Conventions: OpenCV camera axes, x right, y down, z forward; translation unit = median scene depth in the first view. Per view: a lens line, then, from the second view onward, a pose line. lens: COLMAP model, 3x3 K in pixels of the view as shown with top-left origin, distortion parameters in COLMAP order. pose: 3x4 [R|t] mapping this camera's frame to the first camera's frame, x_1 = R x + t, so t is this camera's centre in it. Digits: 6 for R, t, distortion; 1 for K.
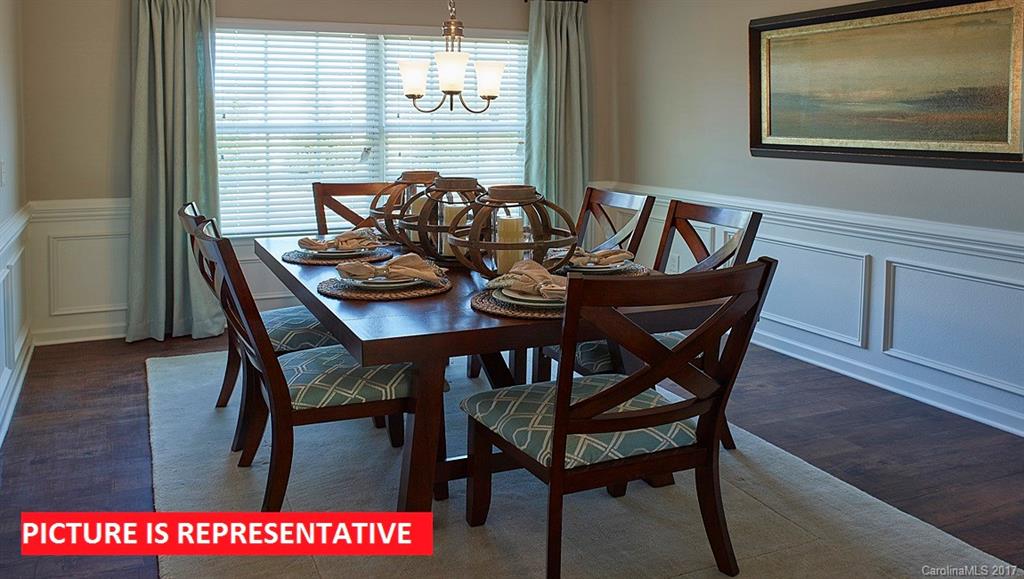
lens RADIAL K [[859.0, 0, 516.4], [0, 859.0, 286.2], [0, 0, 1]] dist [-0.055694, 0.081230]
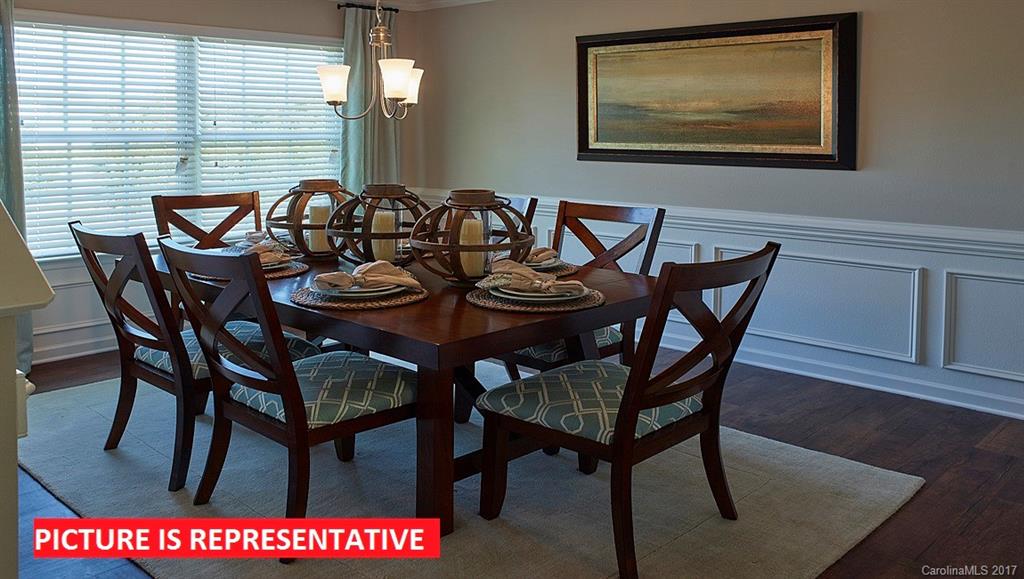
lens RADIAL K [[859.0, 0, 516.4], [0, 859.0, 286.2], [0, 0, 1]] dist [-0.055694, 0.081230]
pose [[0.924739, -0.067402, 0.374587, -0.265188], [0.070965, 0.997470, 0.004293, -0.001572], [-0.373929, 0.022613, 0.927182, 0.016410]]
